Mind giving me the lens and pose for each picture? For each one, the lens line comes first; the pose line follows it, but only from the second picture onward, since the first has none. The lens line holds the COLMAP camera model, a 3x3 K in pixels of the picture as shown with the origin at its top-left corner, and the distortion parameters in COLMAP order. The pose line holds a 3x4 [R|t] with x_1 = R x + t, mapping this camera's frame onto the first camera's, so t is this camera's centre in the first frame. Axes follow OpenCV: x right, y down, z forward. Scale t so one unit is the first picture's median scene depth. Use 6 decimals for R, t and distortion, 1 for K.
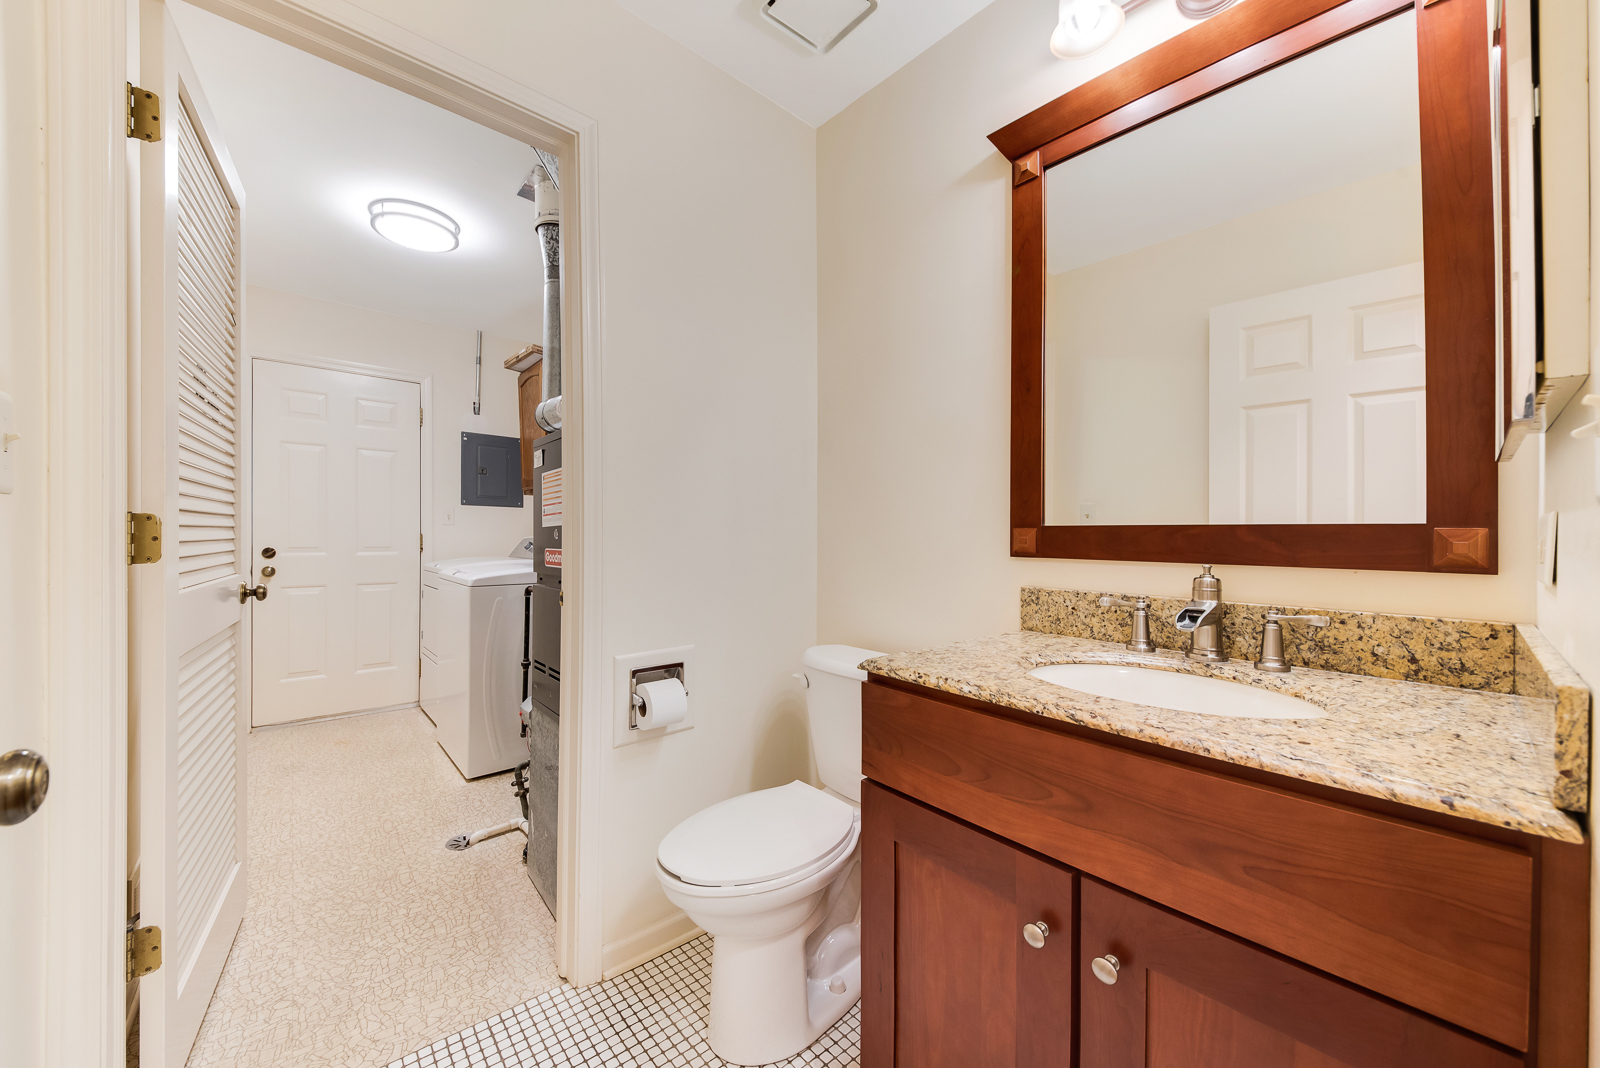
lens RADIAL K [[566.5, 0, 800.6], [0, 566.5, 541.3], [0, 0, 1]] dist [-0.003501, 0.000172]
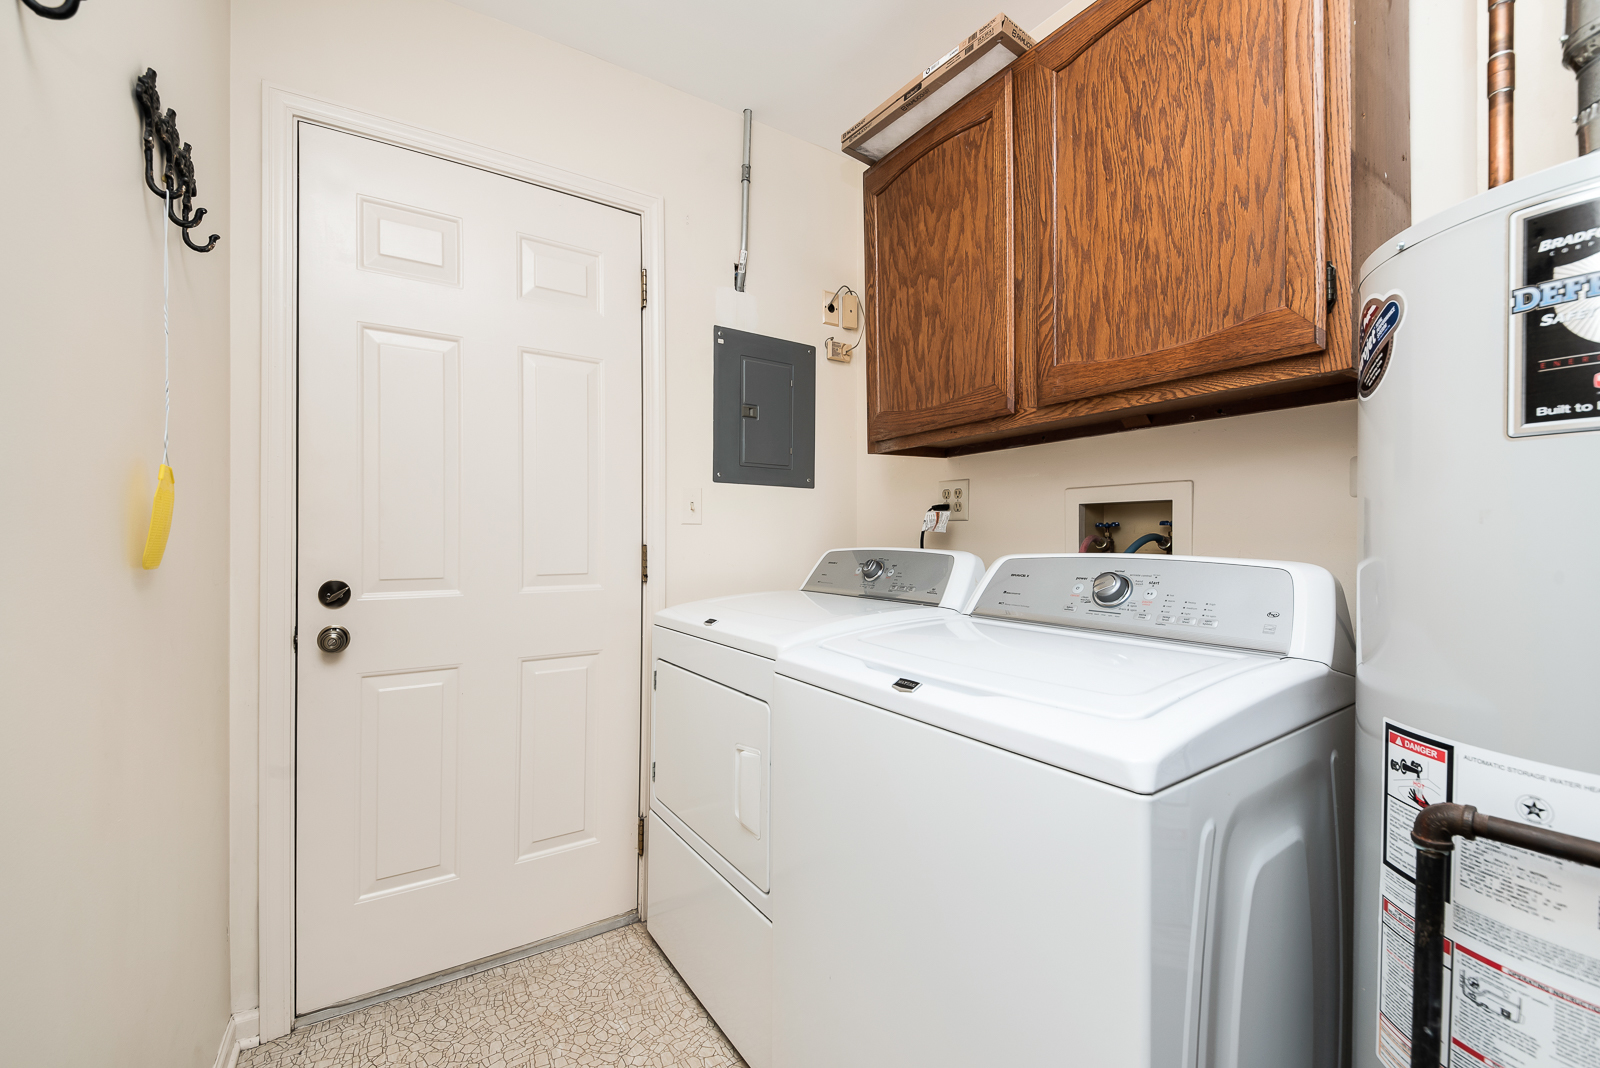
lens RADIAL K [[610.2, 0, 801.7], [0, 610.2, 541.2], [0, 0, 1]] dist [-0.000975, -0.000168]
pose [[0.990622, -0.003379, -0.136586, -0.477574], [0.002198, 0.999959, -0.008792, -0.011034], [0.136610, 0.008409, 0.990589, 0.532142]]
